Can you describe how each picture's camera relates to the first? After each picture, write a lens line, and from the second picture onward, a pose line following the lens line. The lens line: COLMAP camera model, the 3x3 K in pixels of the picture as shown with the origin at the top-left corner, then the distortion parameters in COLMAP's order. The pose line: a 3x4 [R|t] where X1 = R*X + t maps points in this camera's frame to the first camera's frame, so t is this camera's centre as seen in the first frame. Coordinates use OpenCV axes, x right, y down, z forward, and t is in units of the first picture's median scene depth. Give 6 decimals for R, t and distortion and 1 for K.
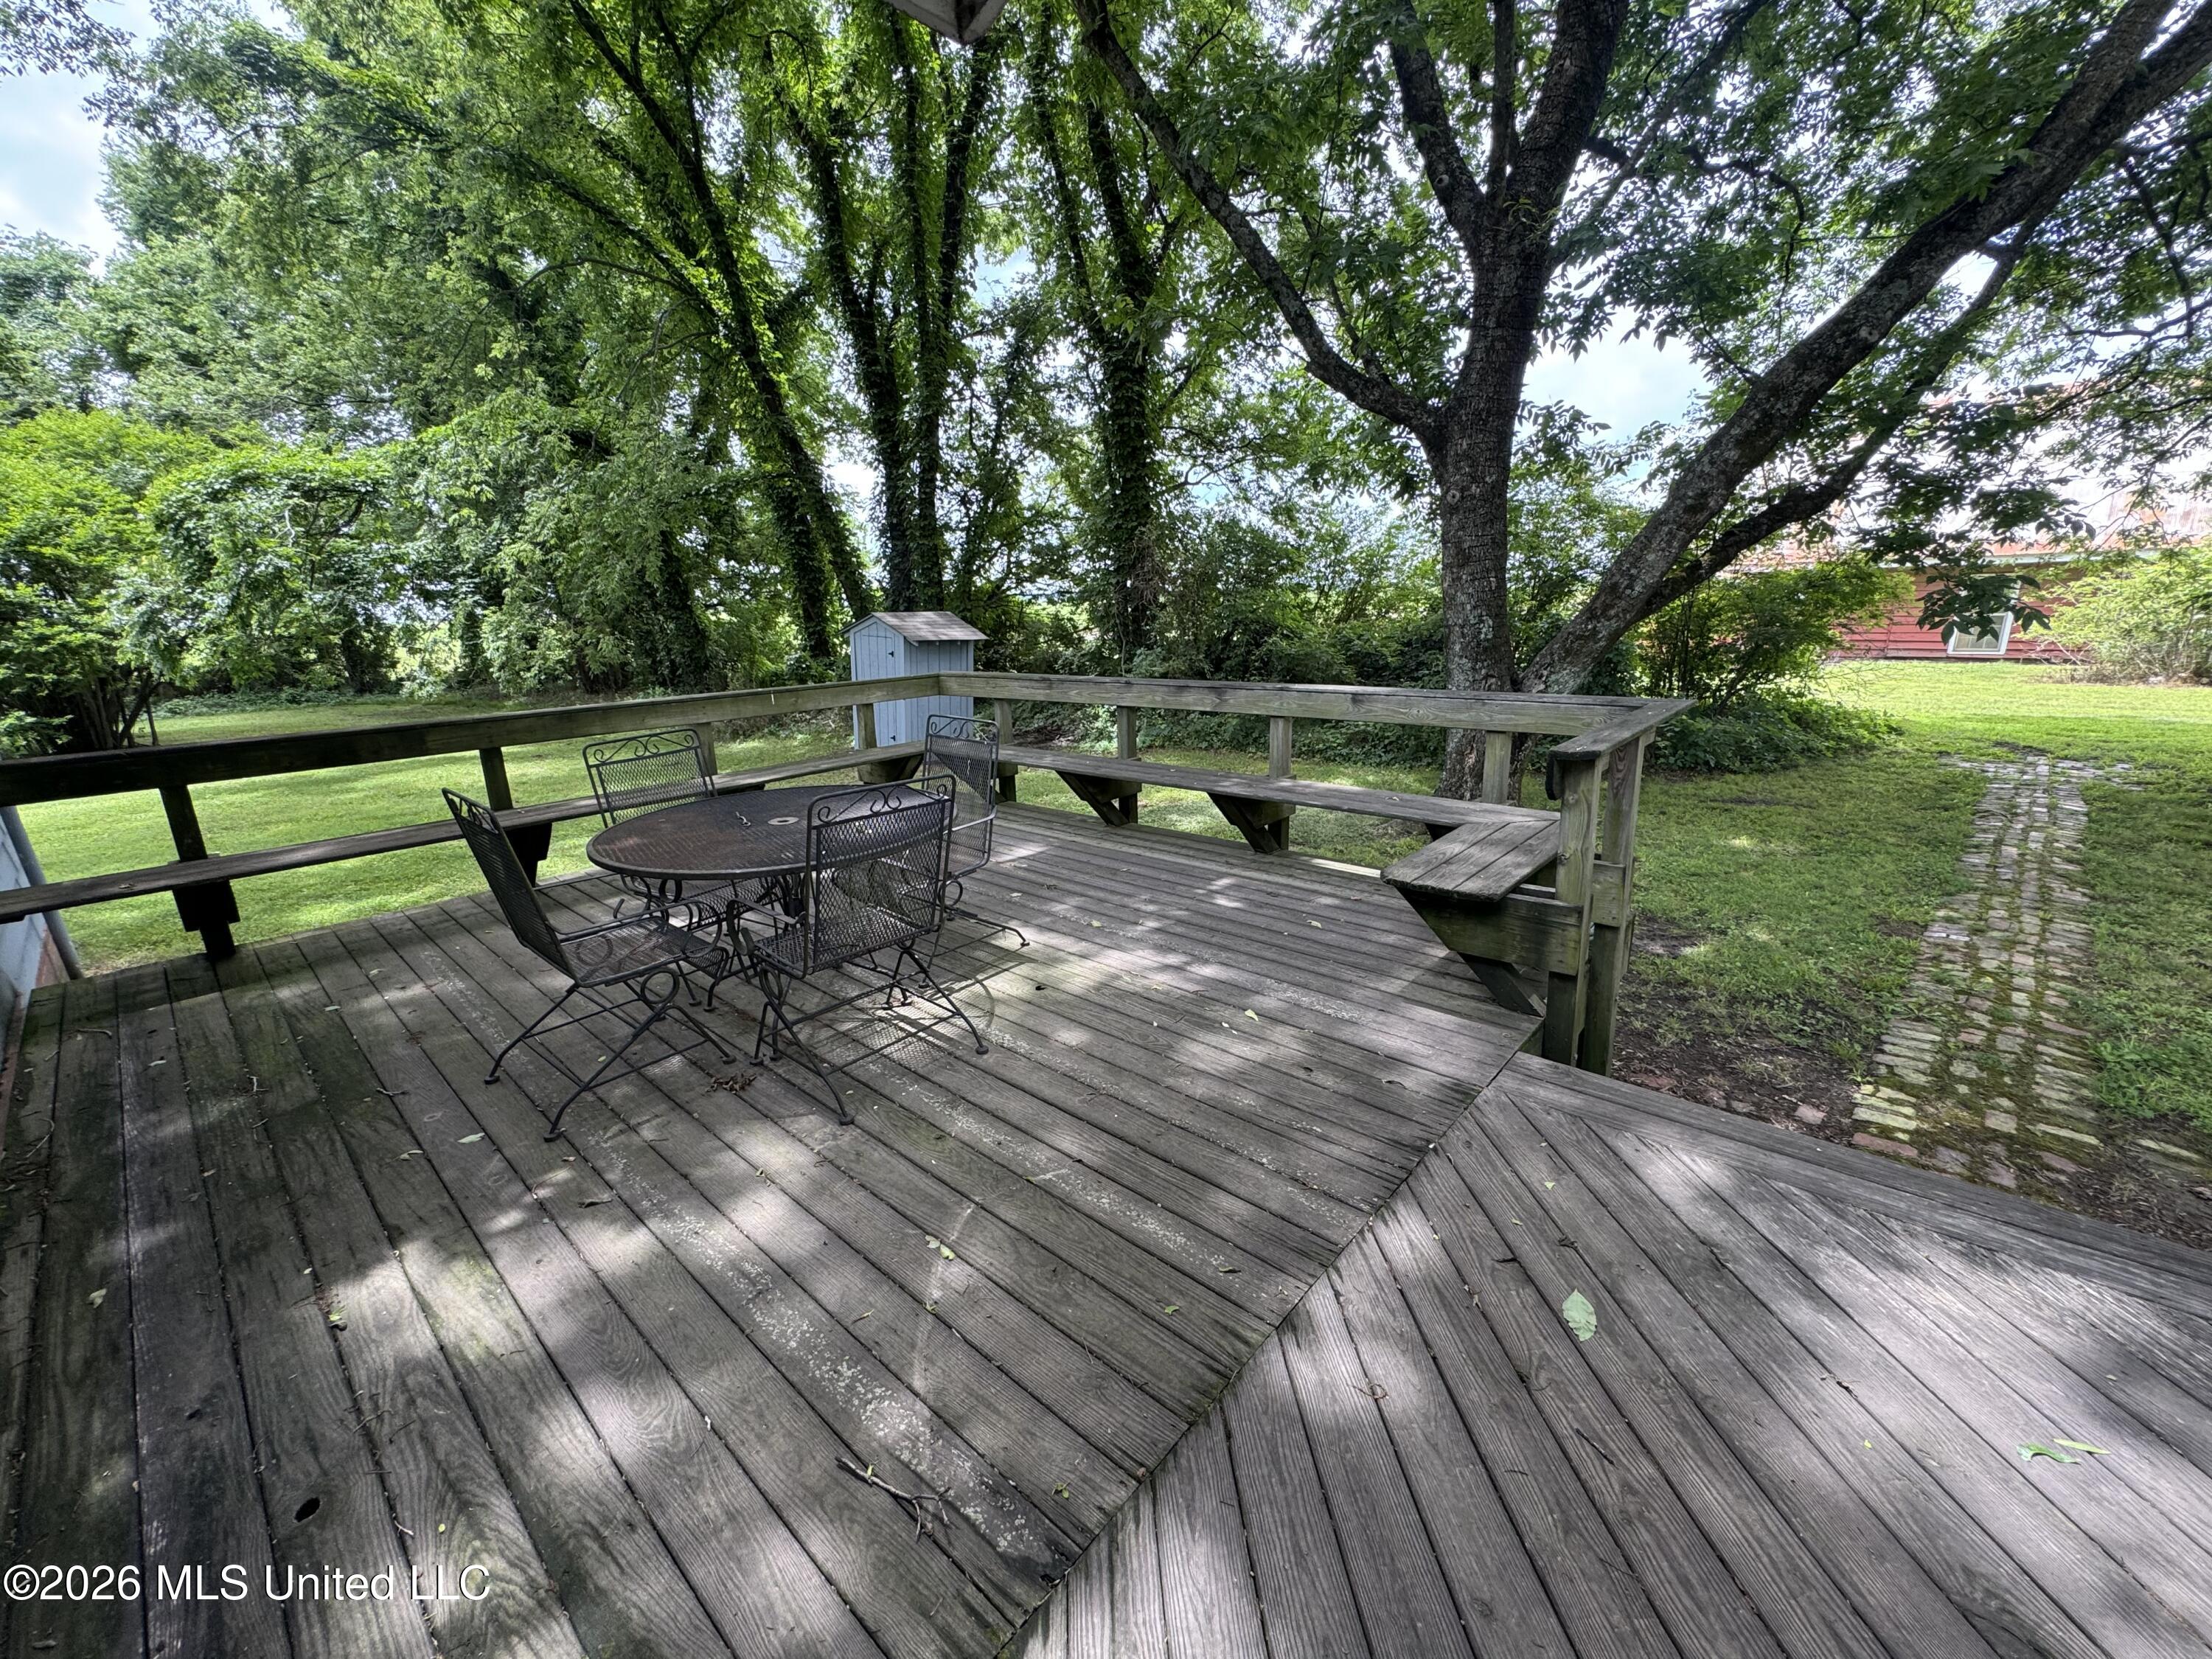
lens RADIAL K [[889.2, 0, 1106.0], [0, 889.2, 829.5], [0, 0, 1]] dist [-0.009085, 0.002775]
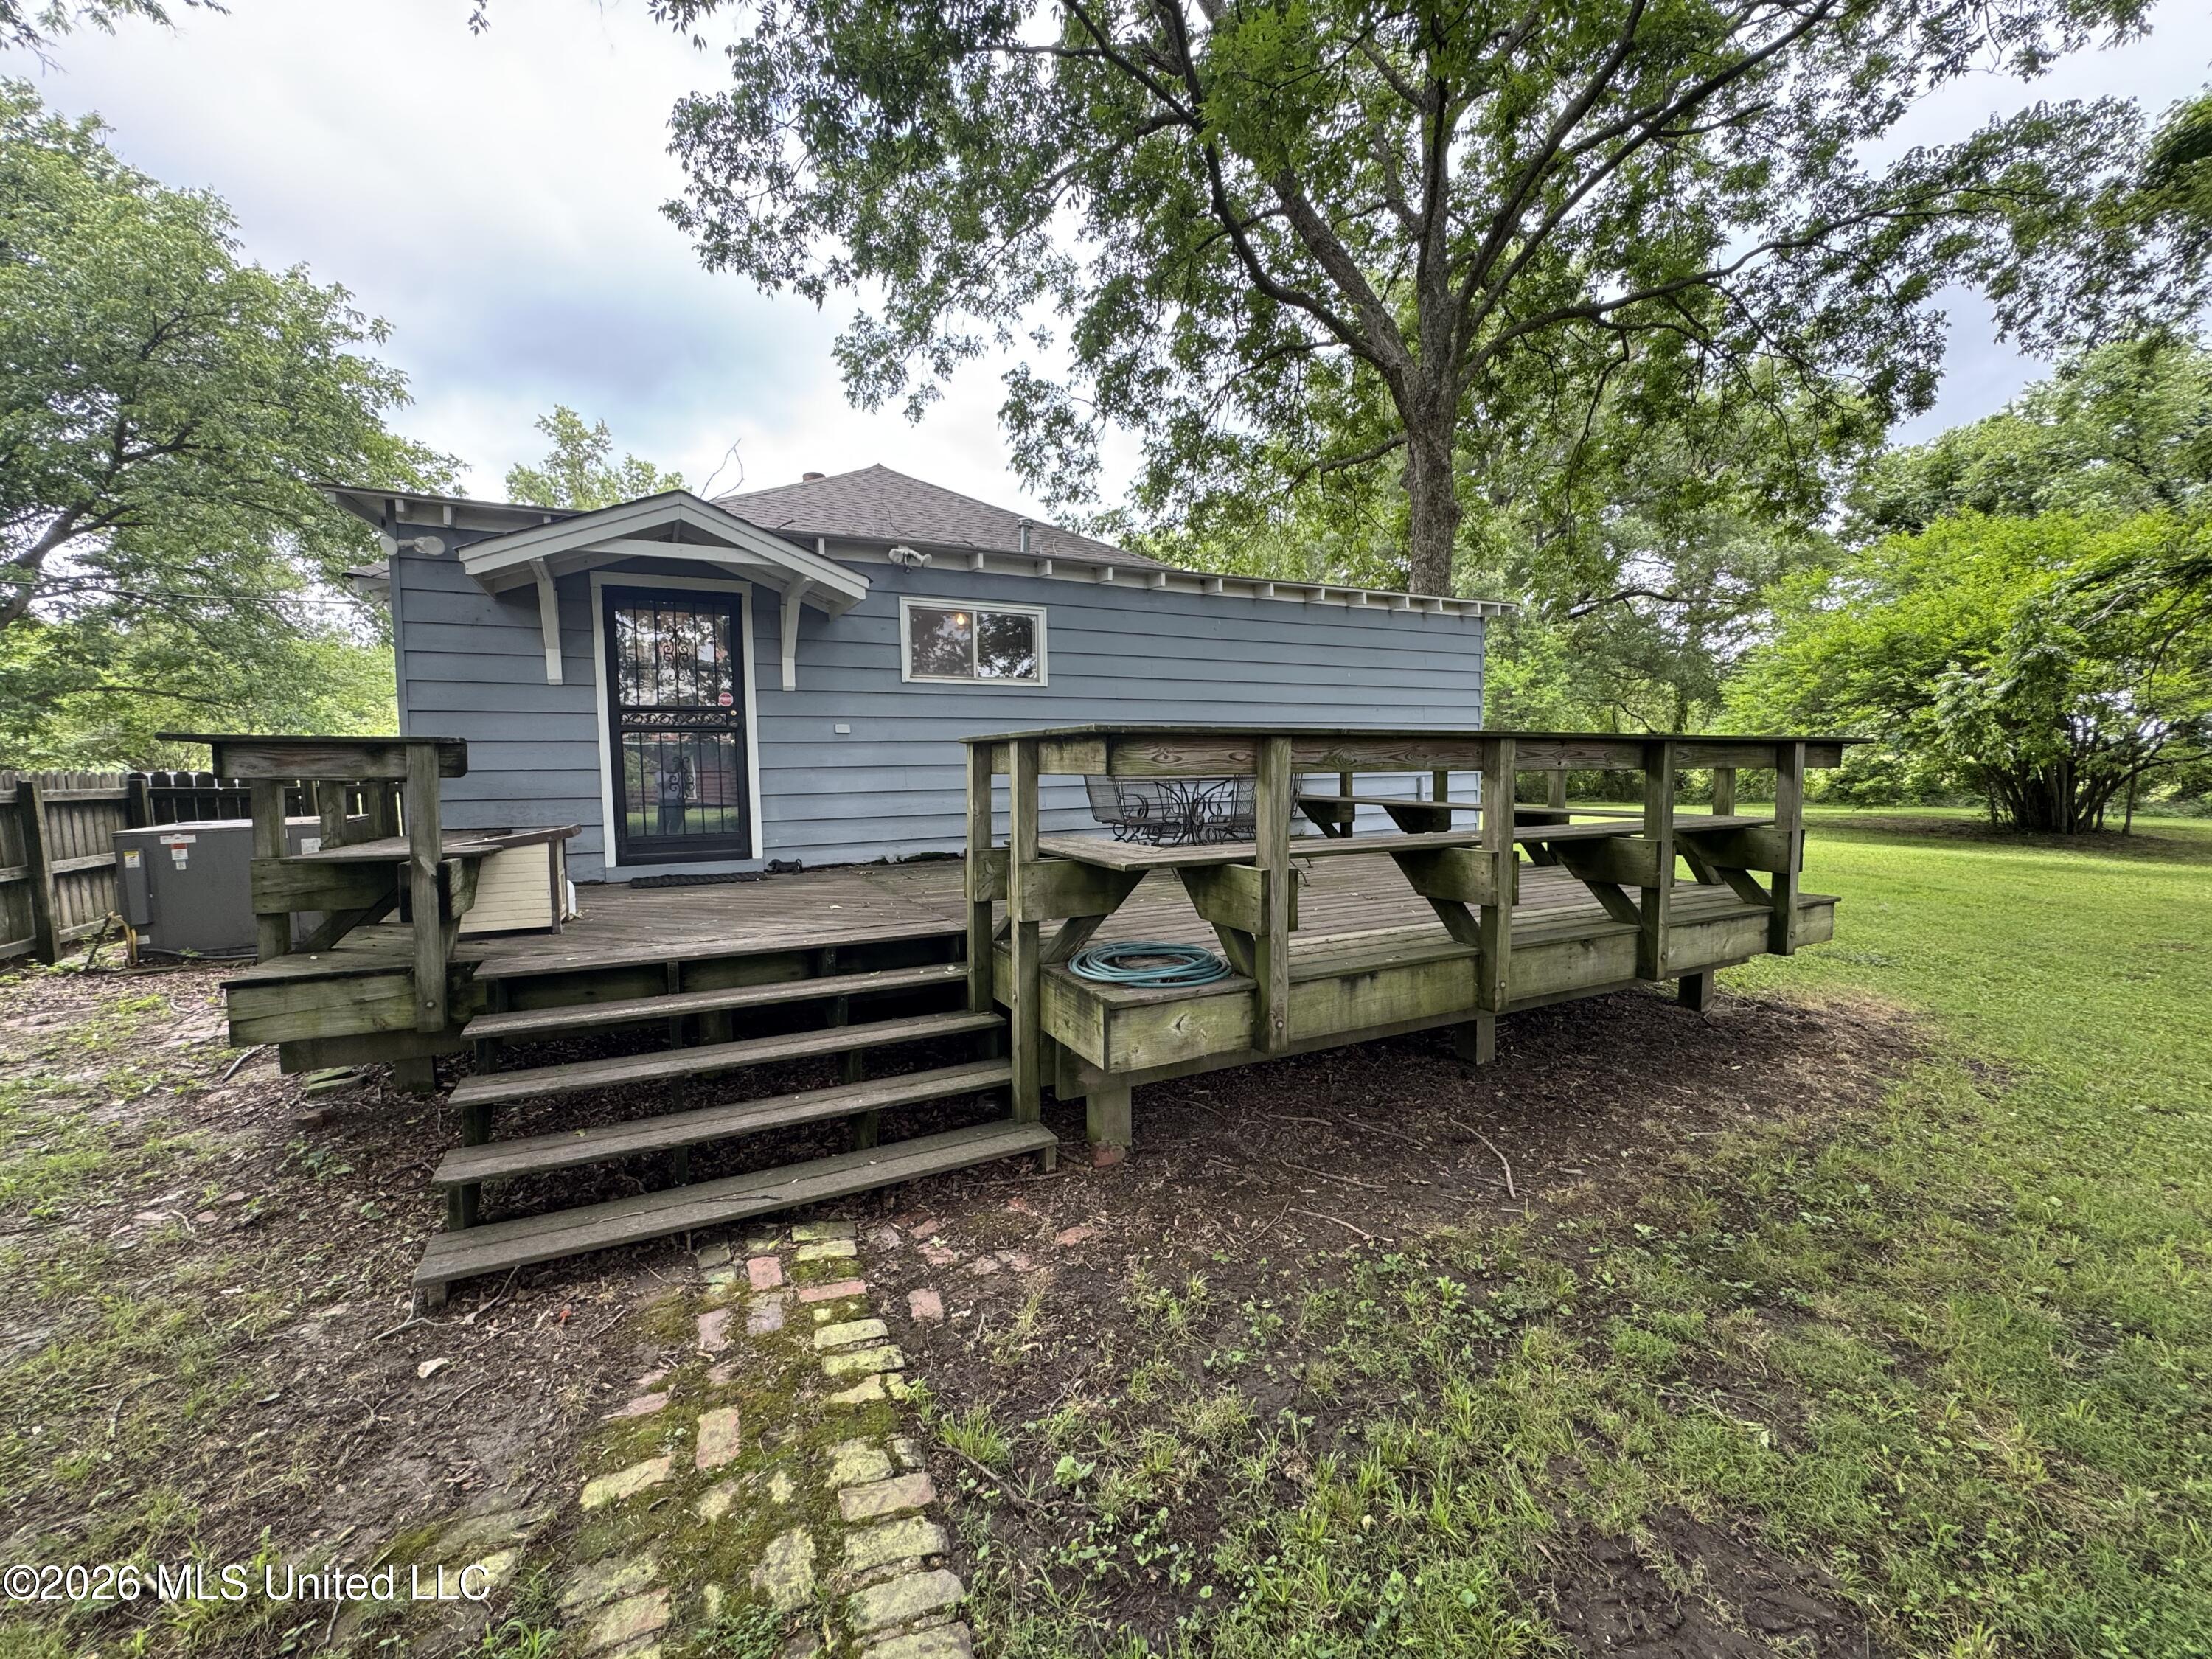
lens RADIAL K [[889.2, 0, 1106.0], [0, 889.2, 829.5], [0, 0, 1]] dist [-0.009085, 0.002775]
pose [[-0.354228, 0.102811, -0.929490, 1.380184], [-0.211189, 0.959466, 0.186611, -0.206011], [0.911000, 0.262401, -0.318157, 1.273285]]
